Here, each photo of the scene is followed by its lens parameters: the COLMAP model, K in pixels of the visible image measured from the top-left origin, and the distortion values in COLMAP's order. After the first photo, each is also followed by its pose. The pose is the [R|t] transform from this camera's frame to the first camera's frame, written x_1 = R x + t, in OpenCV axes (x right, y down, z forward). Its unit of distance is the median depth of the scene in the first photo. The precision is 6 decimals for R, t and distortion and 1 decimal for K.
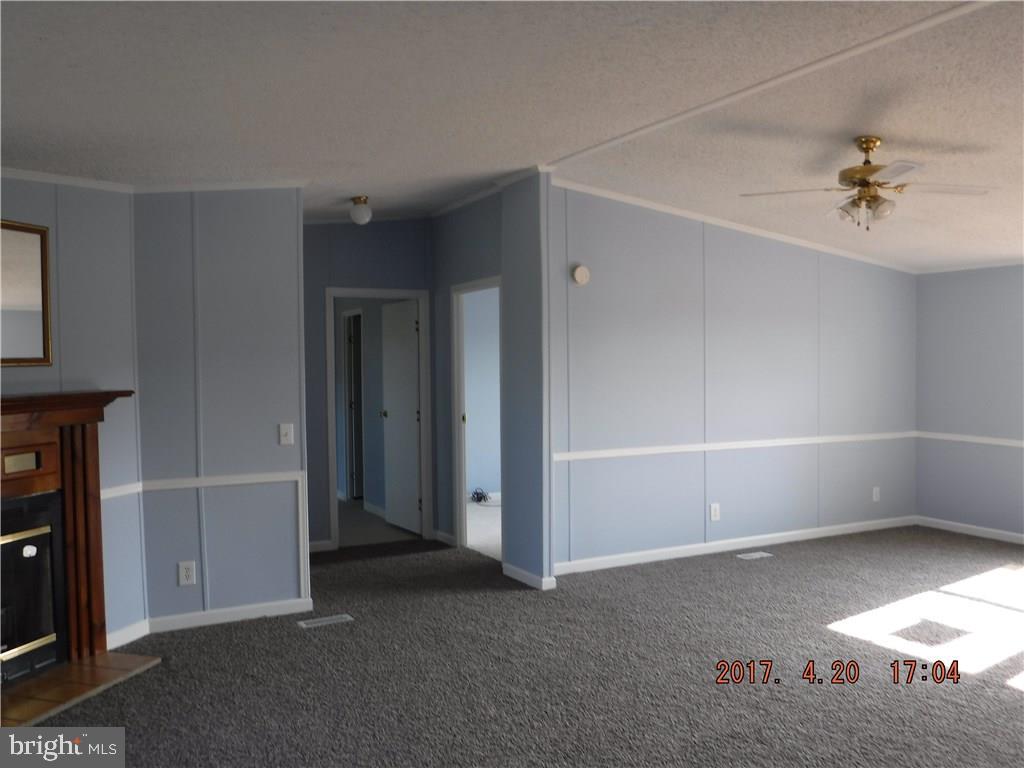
lens RADIAL K [[900.2, 0, 504.9], [0, 900.2, 379.7], [0, 0, 1]] dist [-0.043295, 0.059013]
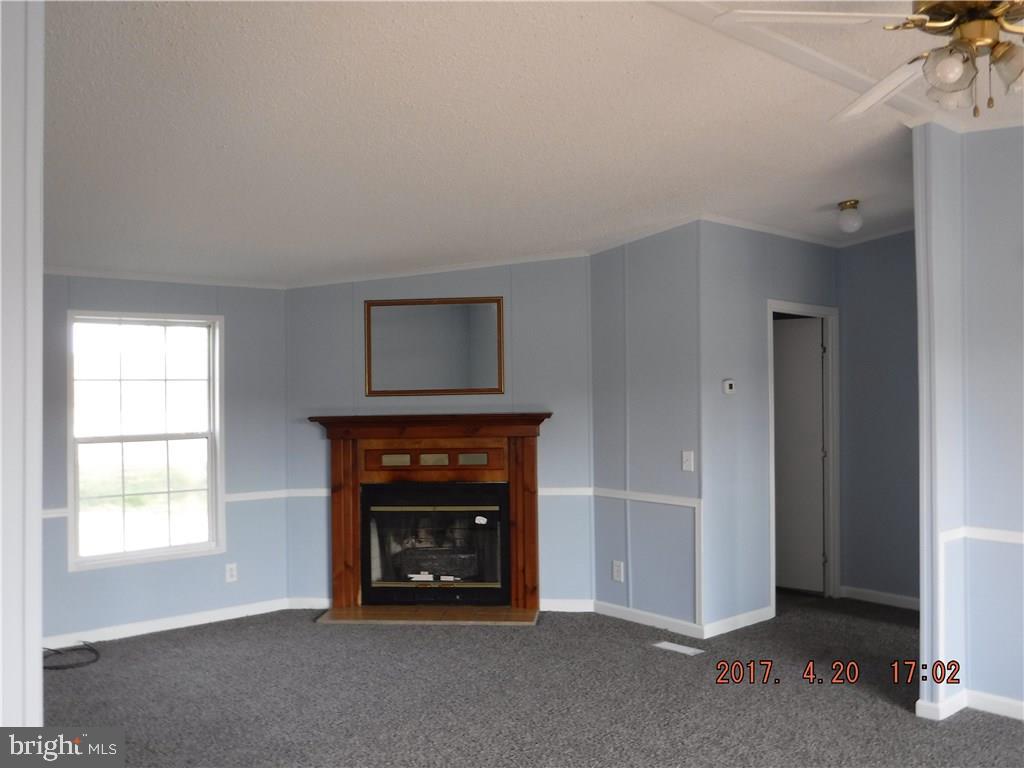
lens RADIAL K [[900.2, 0, 504.9], [0, 900.2, 379.7], [0, 0, 1]] dist [-0.043295, 0.059013]
pose [[0.193492, 0.001674, -0.981100, 0.818024], [-0.010603, 0.999944, -0.000385, -0.034325], [0.981045, 0.010477, 0.193499, 0.664118]]
